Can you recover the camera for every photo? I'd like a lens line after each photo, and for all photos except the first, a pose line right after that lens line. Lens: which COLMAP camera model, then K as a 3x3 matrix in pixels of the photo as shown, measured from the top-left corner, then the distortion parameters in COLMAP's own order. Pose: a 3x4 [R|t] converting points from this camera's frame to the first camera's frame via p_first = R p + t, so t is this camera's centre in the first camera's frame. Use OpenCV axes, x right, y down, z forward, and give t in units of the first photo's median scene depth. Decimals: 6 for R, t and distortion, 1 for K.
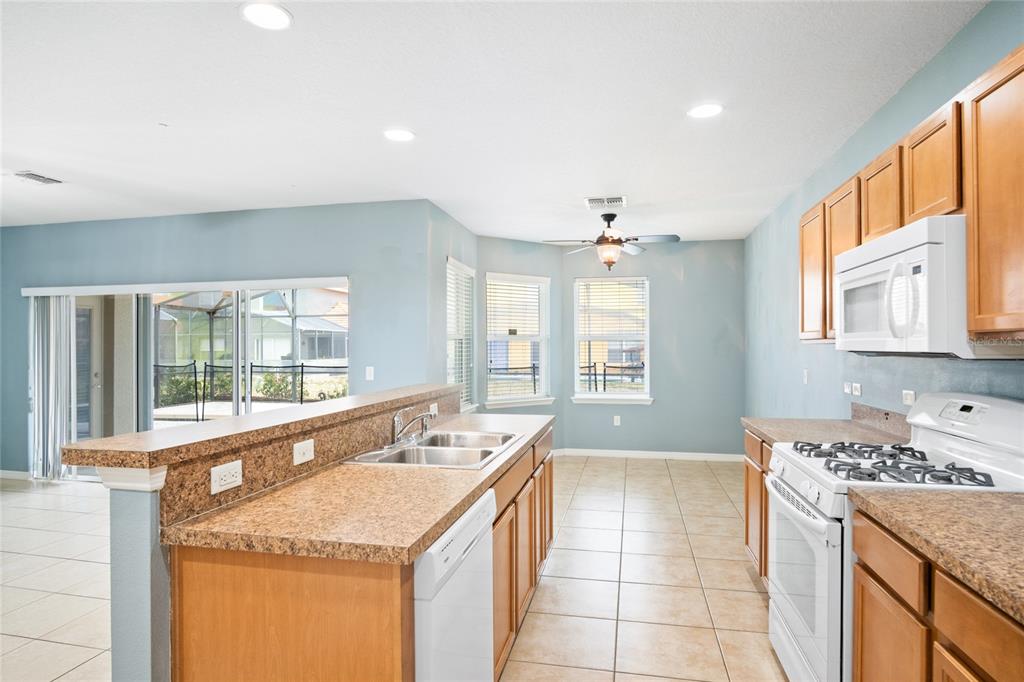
lens RADIAL K [[553.1, 0, 496.2], [0, 553.1, 347.9], [0, 0, 1]] dist [-0.029991, 0.002381]
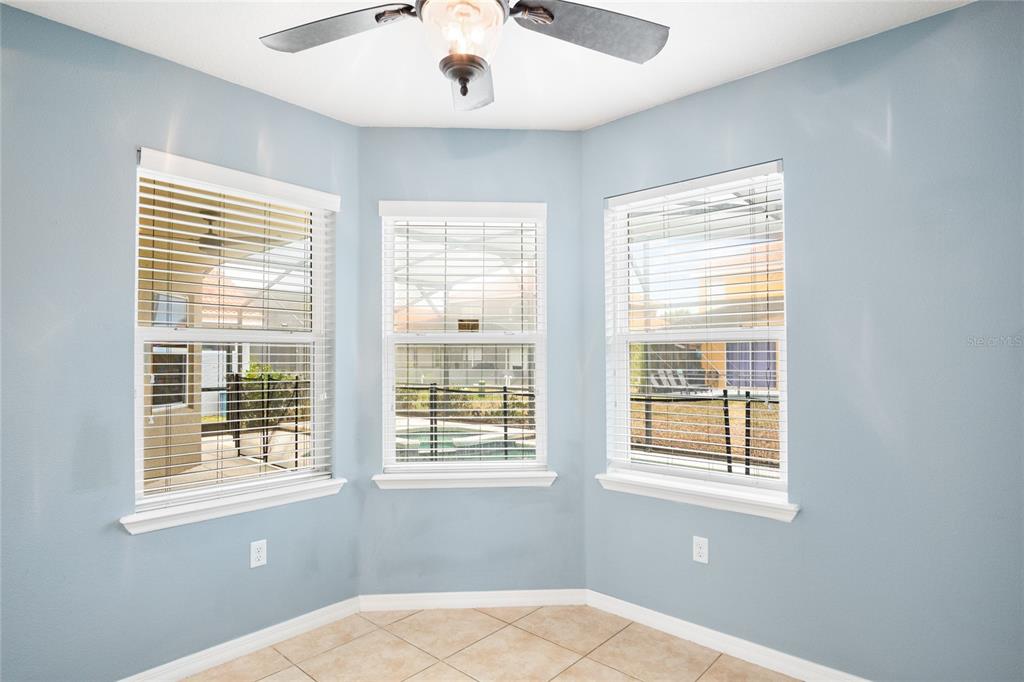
lens RADIAL K [[553.1, 0, 508.2], [0, 553.1, 348.4], [0, 0, 1]] dist [-0.029991, 0.002381]
pose [[0.882099, -0.007735, -0.471000, 0.301533], [-0.001439, 0.999816, -0.019115, -0.001416], [0.471061, 0.017539, 0.881926, 0.636600]]
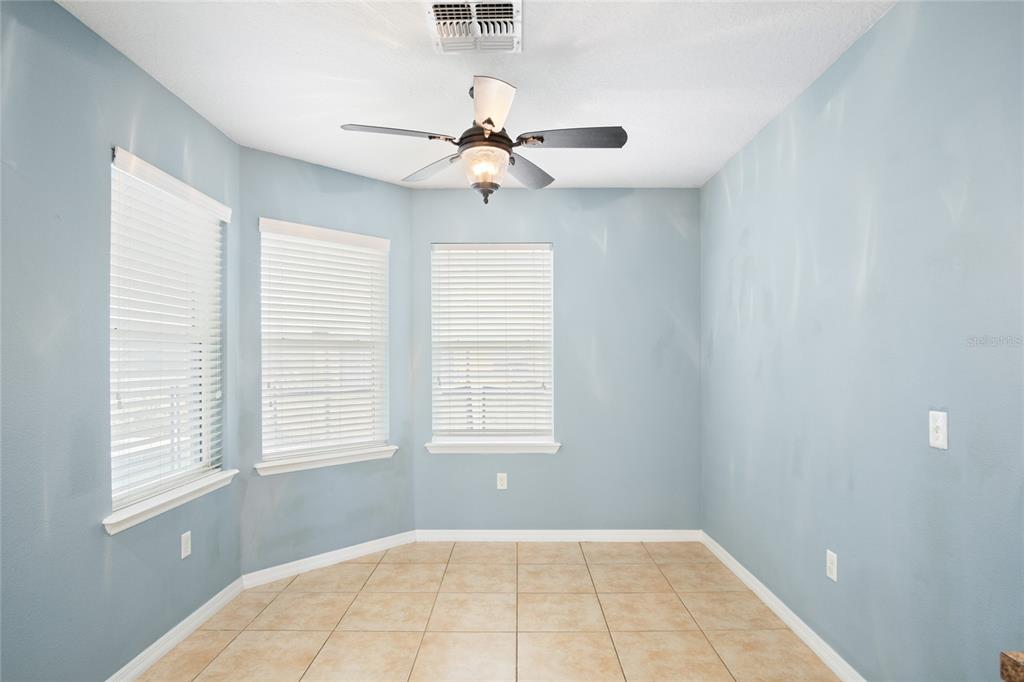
lens RADIAL K [[553.1, 0, 523.3], [0, 553.1, 351.6], [0, 0, 1]] dist [-0.029991, 0.002381]
pose [[0.969005, 0.004332, 0.247001, 0.098215], [-0.000435, 0.999875, -0.015828, -0.000345], [-0.247039, 0.015230, 0.968886, 0.434963]]
